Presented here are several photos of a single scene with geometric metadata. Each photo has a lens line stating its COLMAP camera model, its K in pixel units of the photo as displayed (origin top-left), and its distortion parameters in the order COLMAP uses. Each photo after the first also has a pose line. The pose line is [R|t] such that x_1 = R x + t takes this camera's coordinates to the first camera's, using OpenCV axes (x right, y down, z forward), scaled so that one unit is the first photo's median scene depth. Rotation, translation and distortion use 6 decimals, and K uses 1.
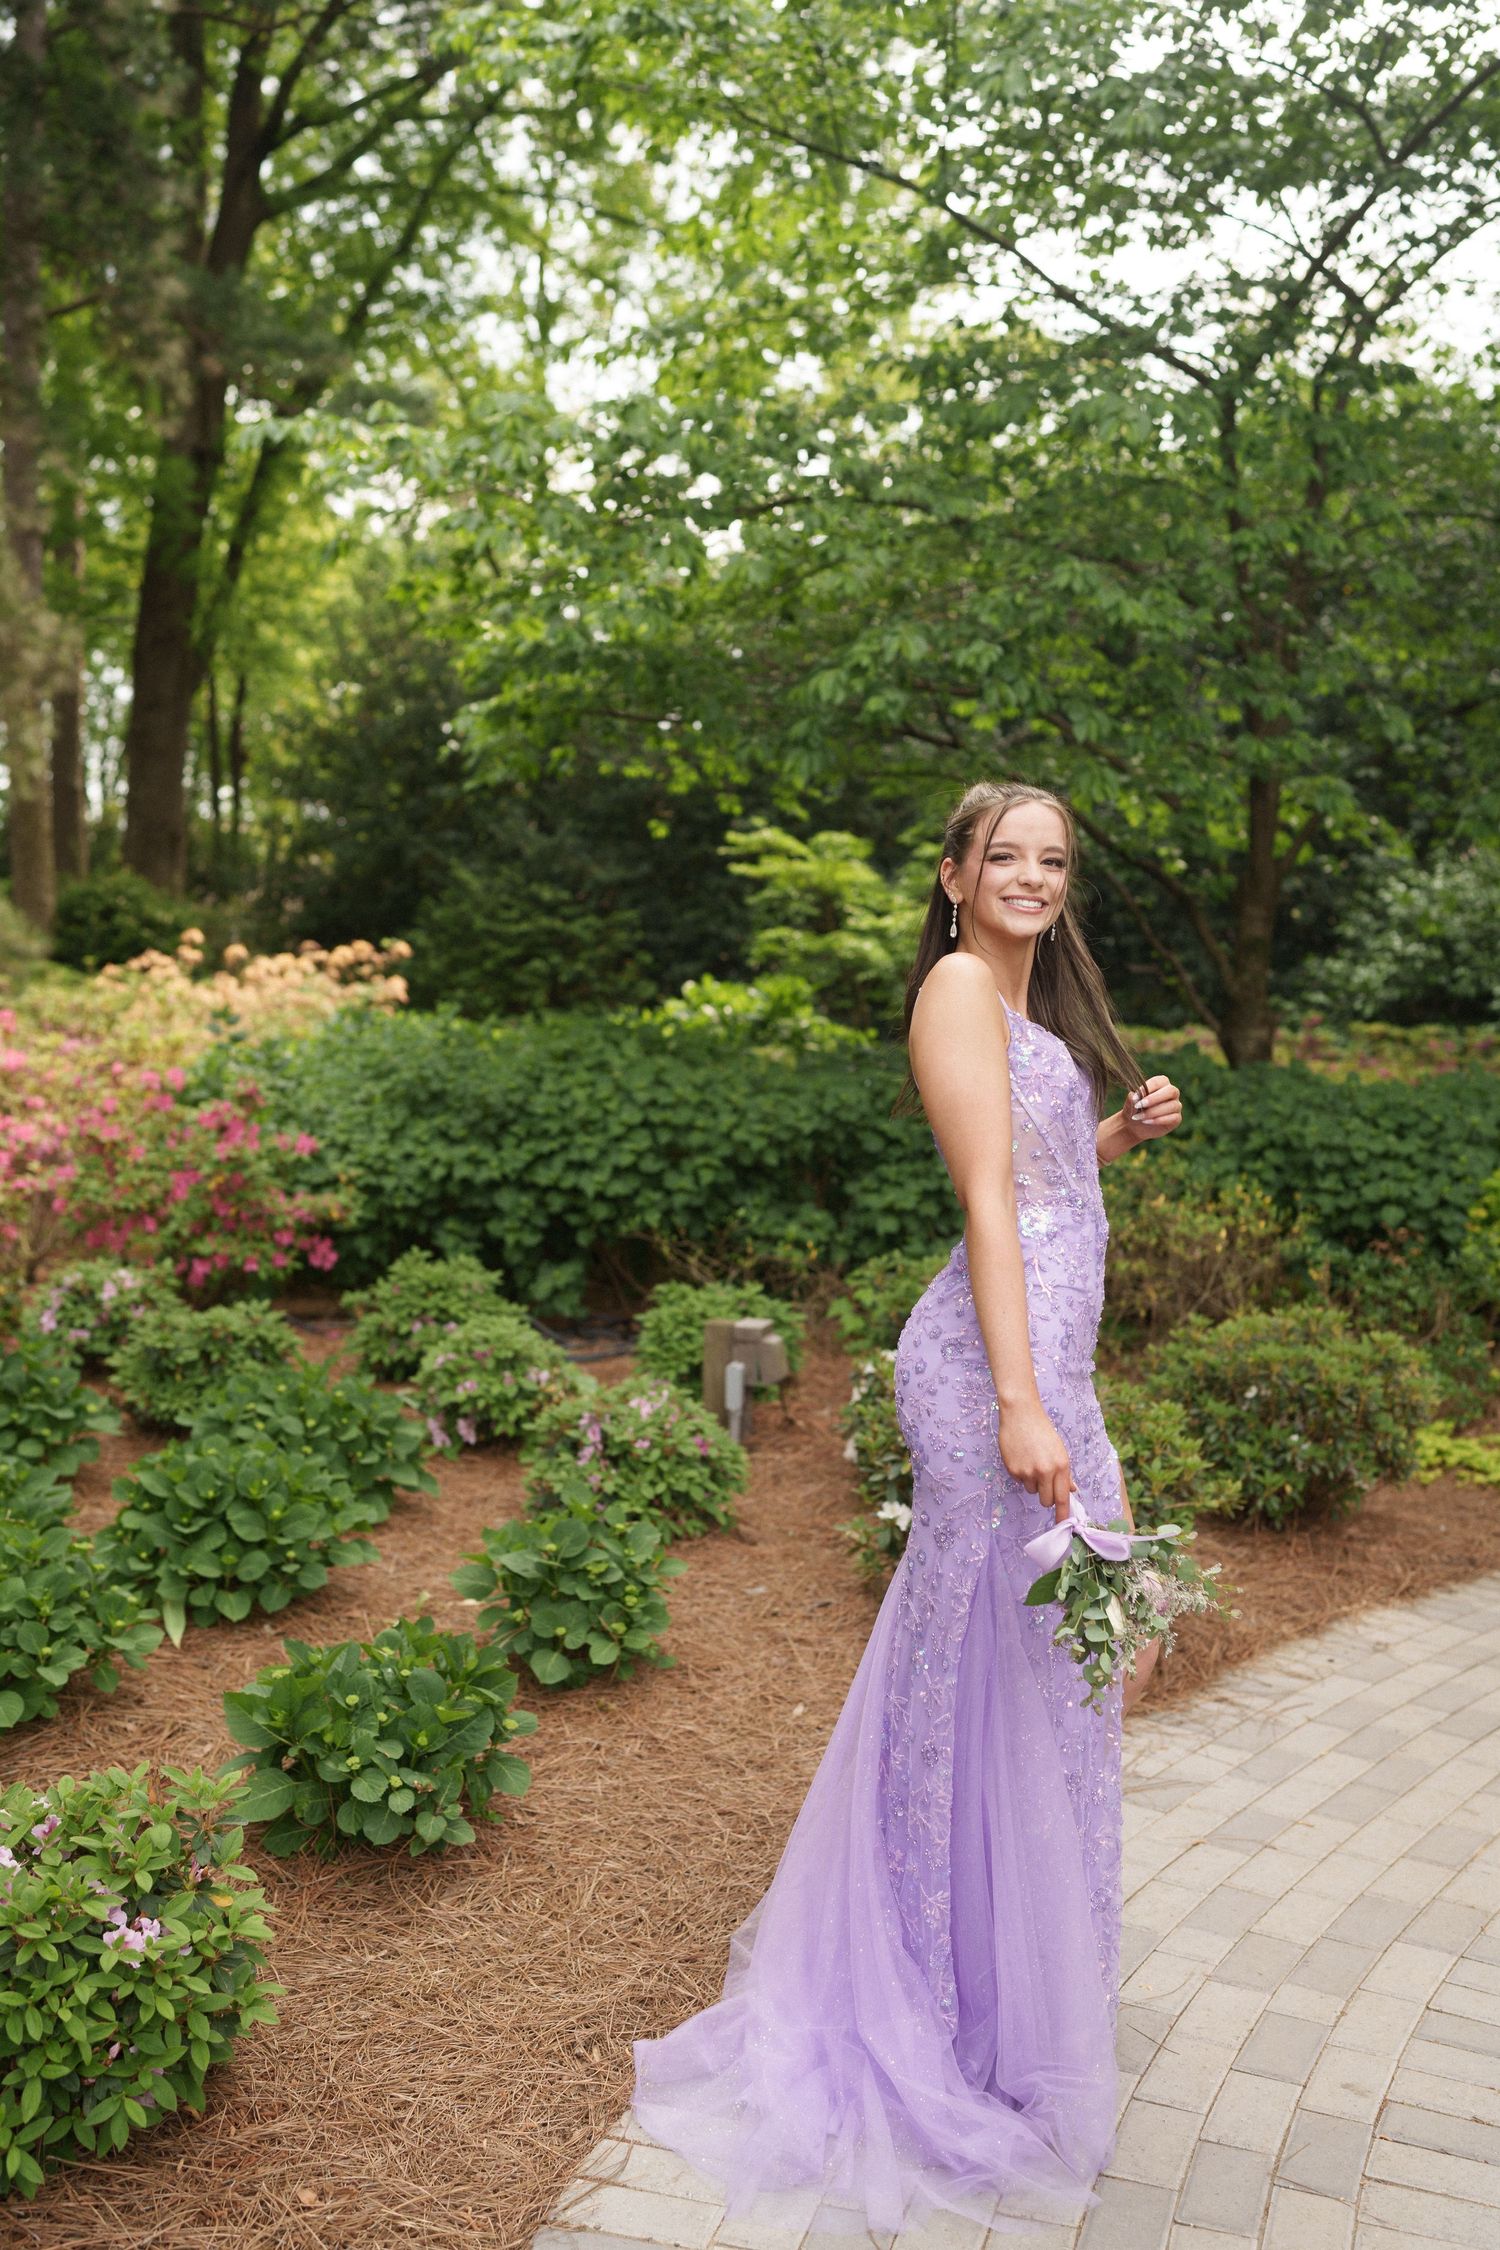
lens RADIAL K [[2210.0, 0, 740.8], [0, 2210.0, 1127.5], [0, 0, 1]] dist [-0.002690, 0.006270]
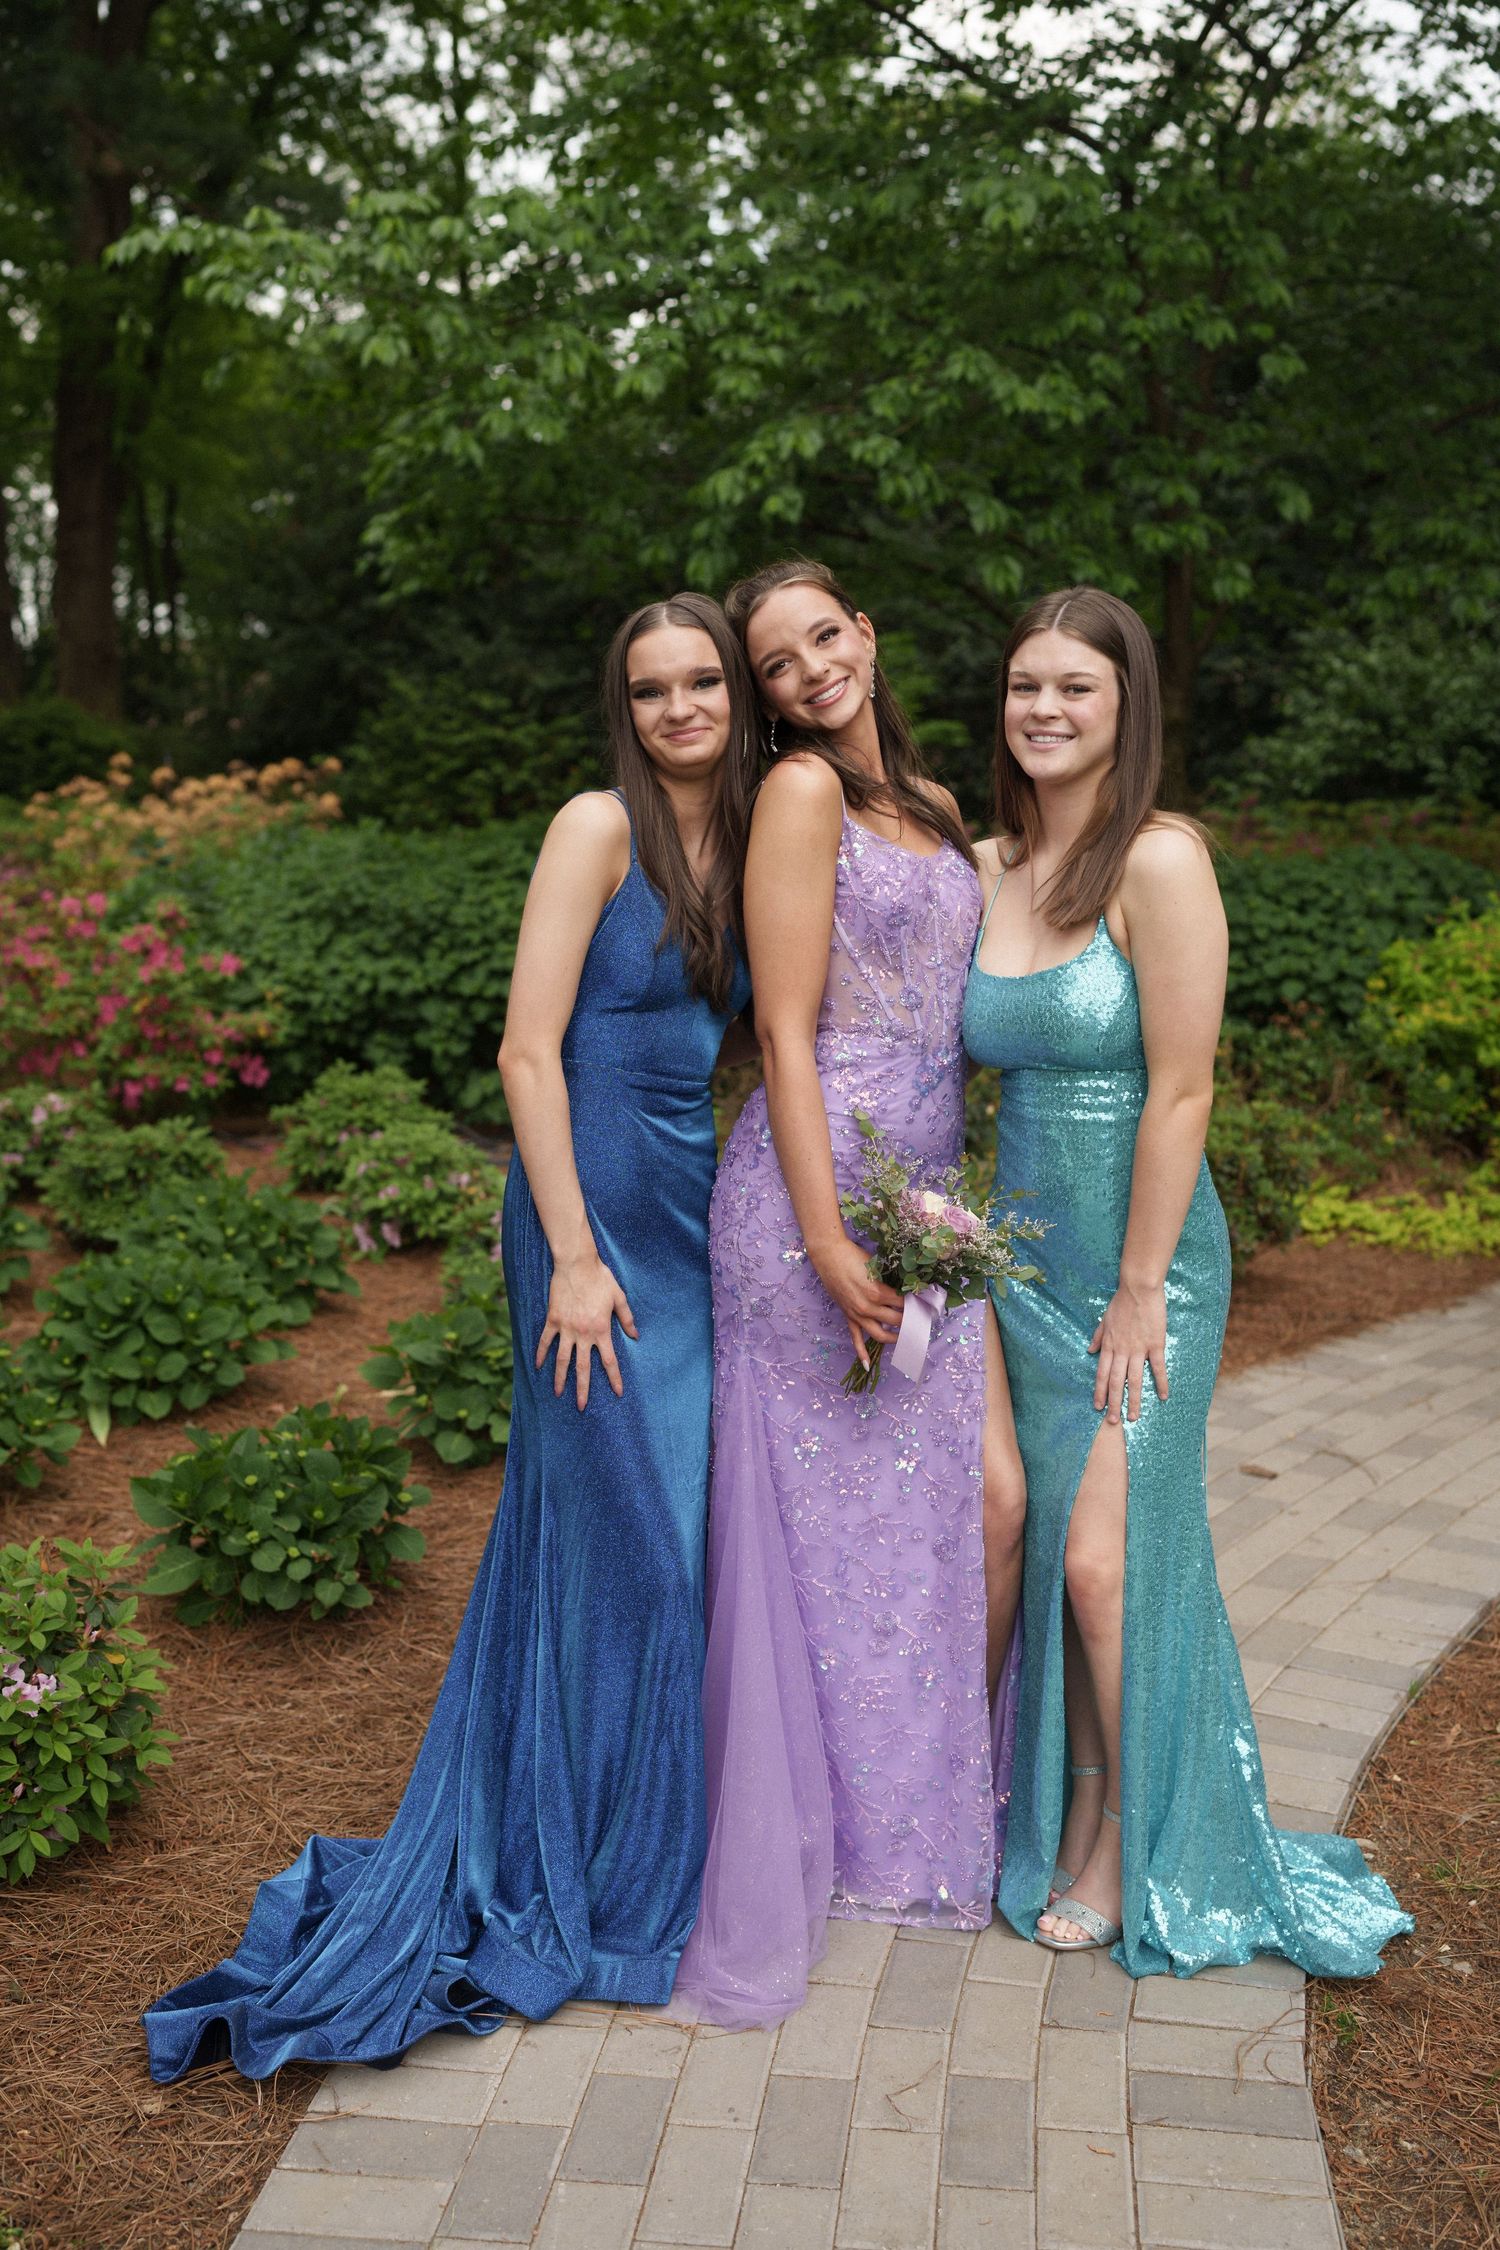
lens RADIAL K [[2216.9, 0, 749.8], [0, 2216.9, 1127.2], [0, 0, 1]] dist [-0.001189, 0.014464]
pose [[0.999033, -0.041787, 0.013668, 0.026050], [0.040419, 0.995261, 0.088438, 0.002039], [-0.017299, -0.087800, 0.995988, -0.025362]]
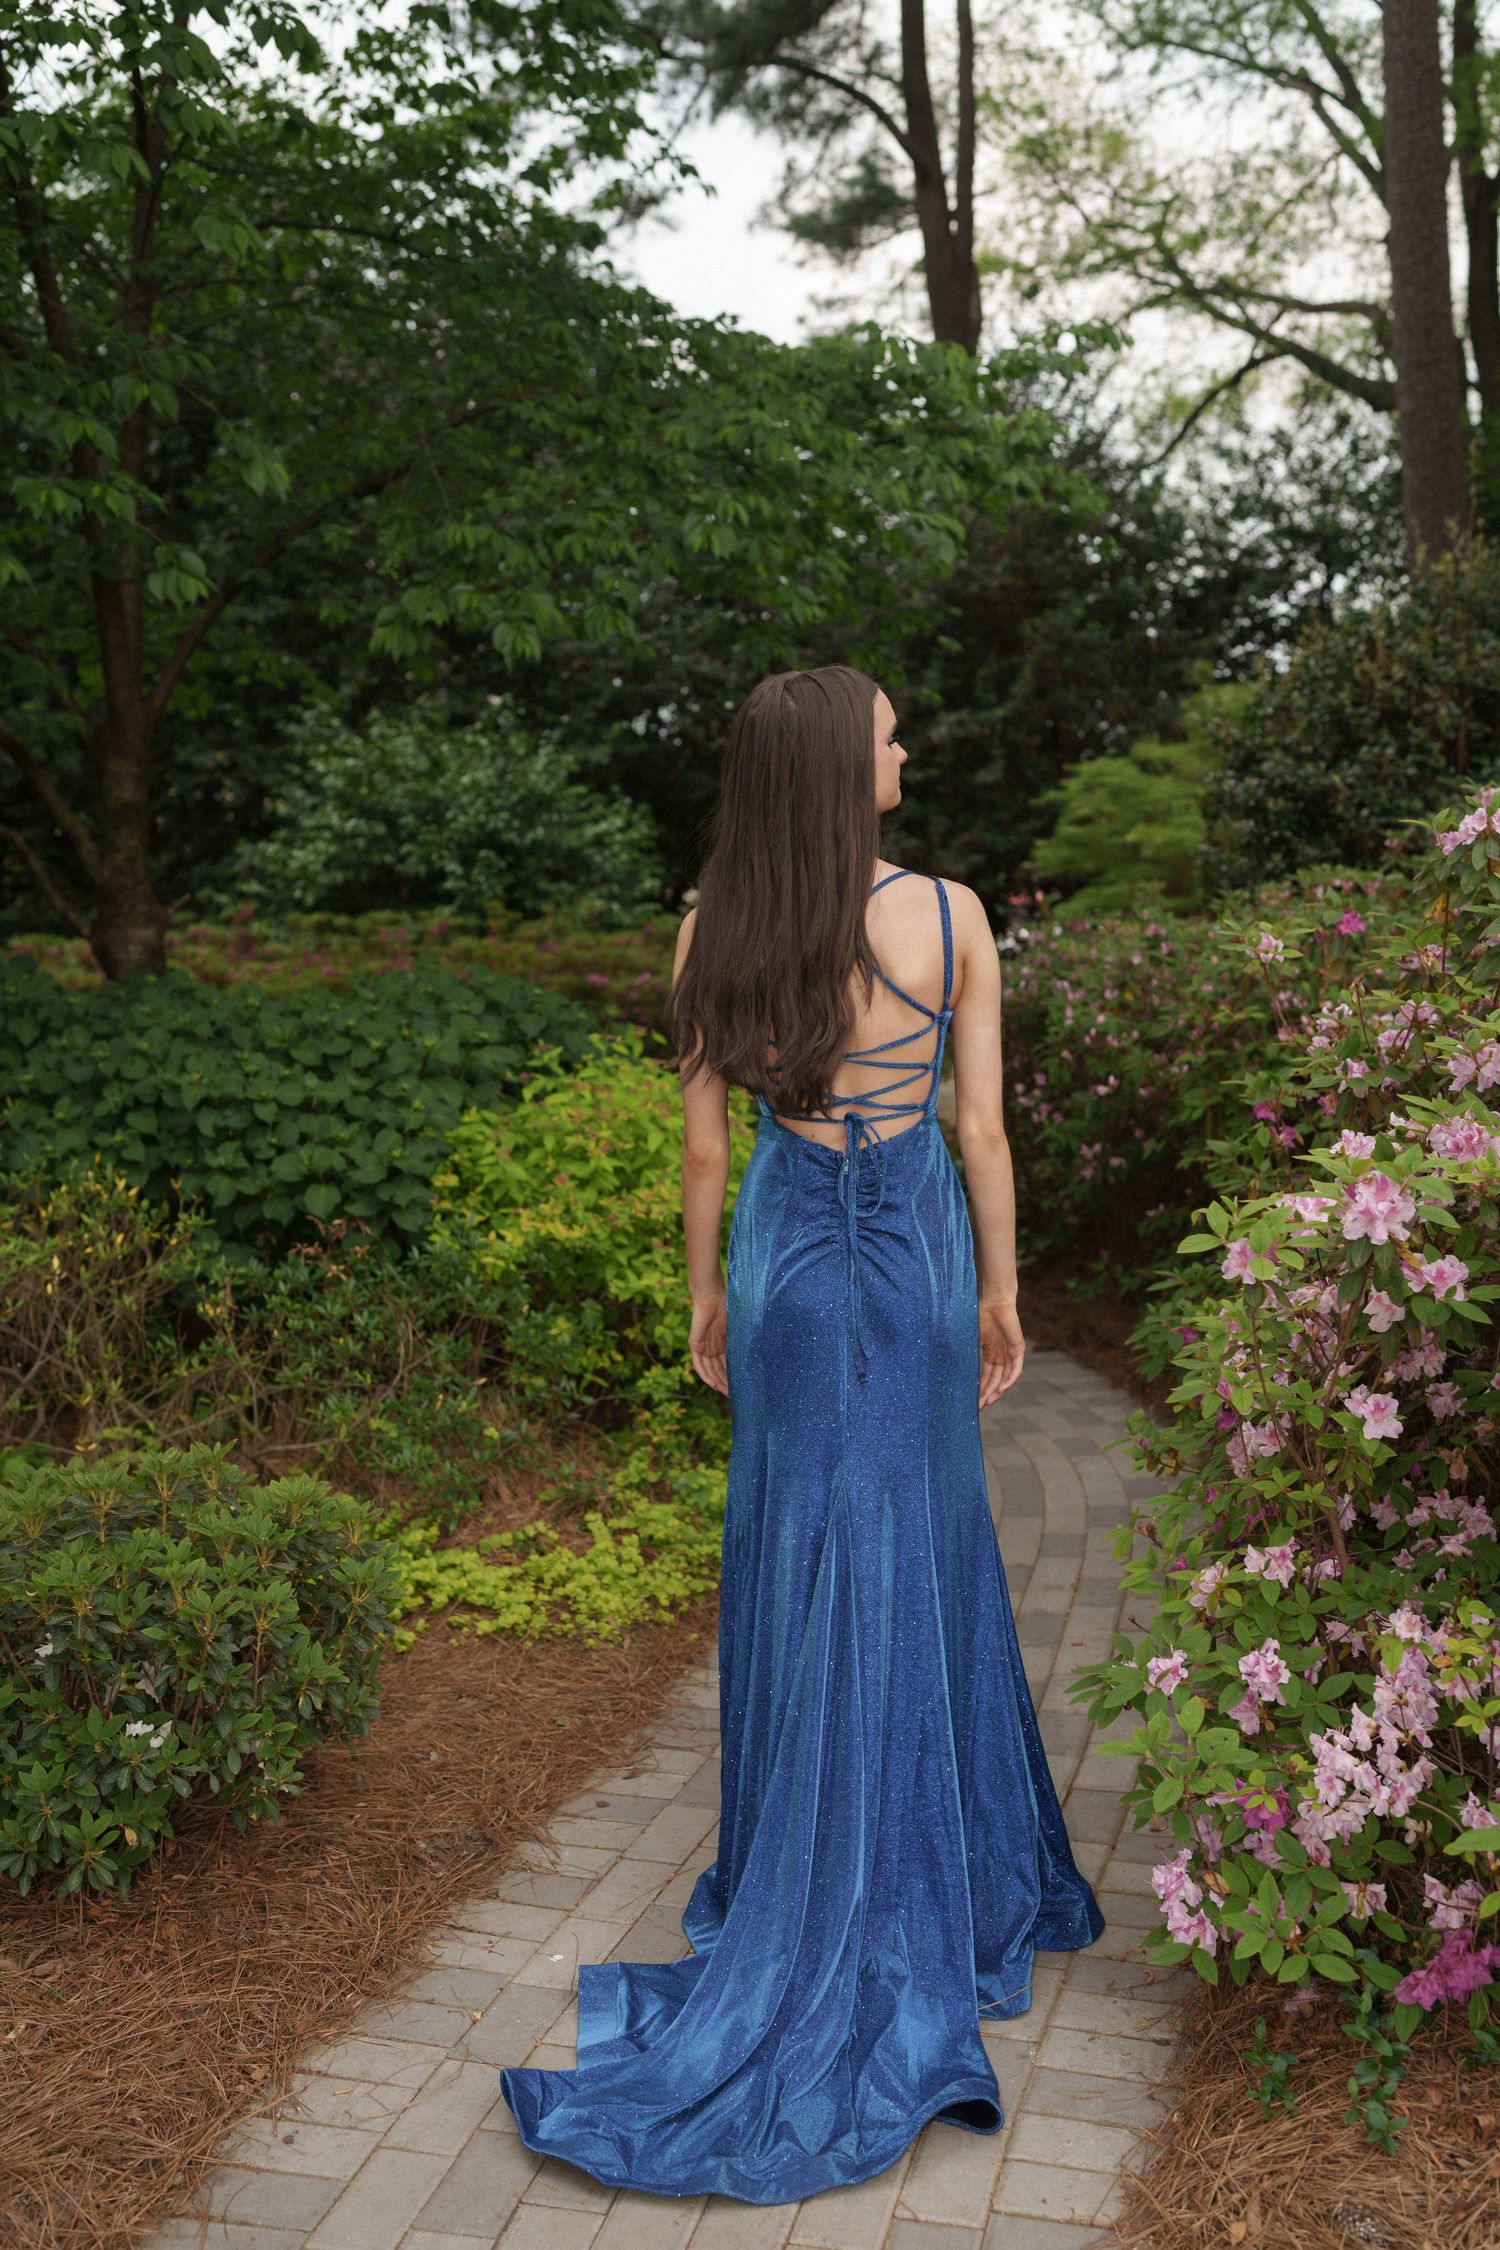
lens RADIAL K [[2172.3, 0, 718.5], [0, 2172.3, 1139.9], [0, 0, 1]] dist [-0.005087, 0.020557]
pose [[0.898767, -0.103650, 0.425998, 0.125402], [0.081053, 0.994185, 0.070892, -0.013818], [-0.430869, -0.029187, 0.901942, 0.360620]]
